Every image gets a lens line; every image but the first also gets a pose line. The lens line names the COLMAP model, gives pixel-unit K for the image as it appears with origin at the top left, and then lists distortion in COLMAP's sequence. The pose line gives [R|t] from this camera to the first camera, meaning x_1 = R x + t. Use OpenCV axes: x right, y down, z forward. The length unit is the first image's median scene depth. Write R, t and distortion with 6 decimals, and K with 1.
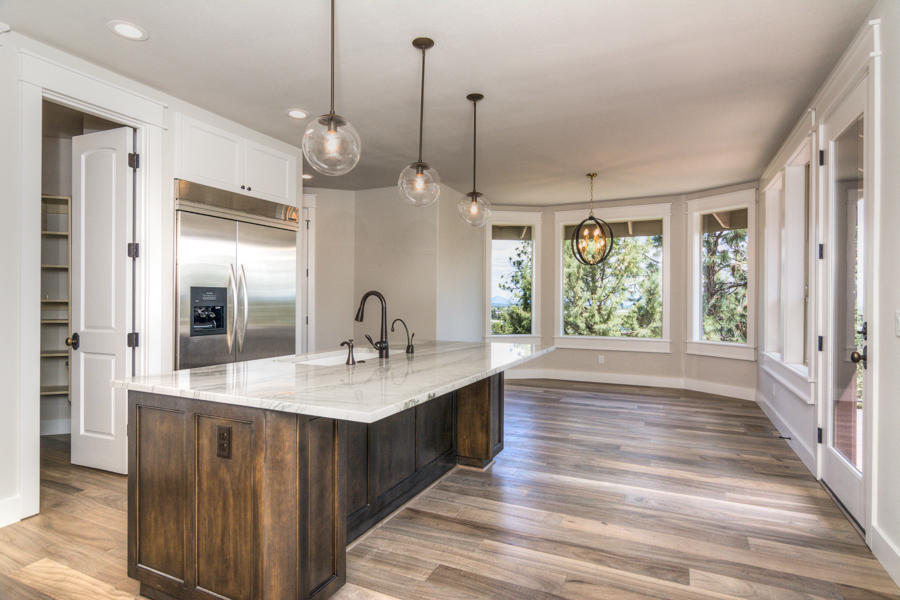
lens RADIAL K [[475.2, 0, 453.0], [0, 475.2, 299.0], [0, 0, 1]] dist [-0.000653, 0.000442]
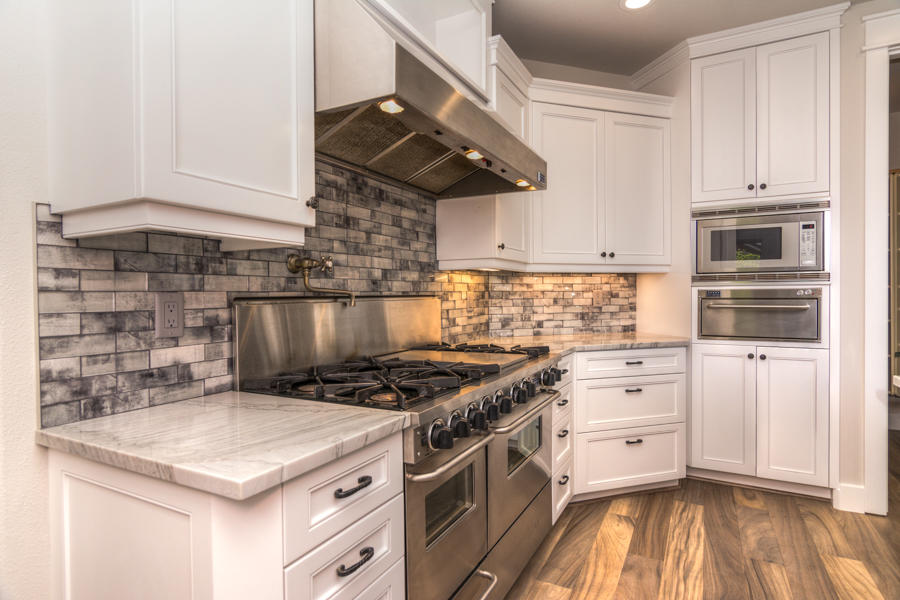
lens RADIAL K [[475.2, 0, 451.0], [0, 475.2, 296.5], [0, 0, 1]] dist [-0.000653, 0.000442]
pose [[-0.044628, 0.000563, -0.999004, 0.084880], [0.004385, 0.999990, 0.000368, 0.034887], [0.998994, -0.004364, -0.044630, 0.257437]]
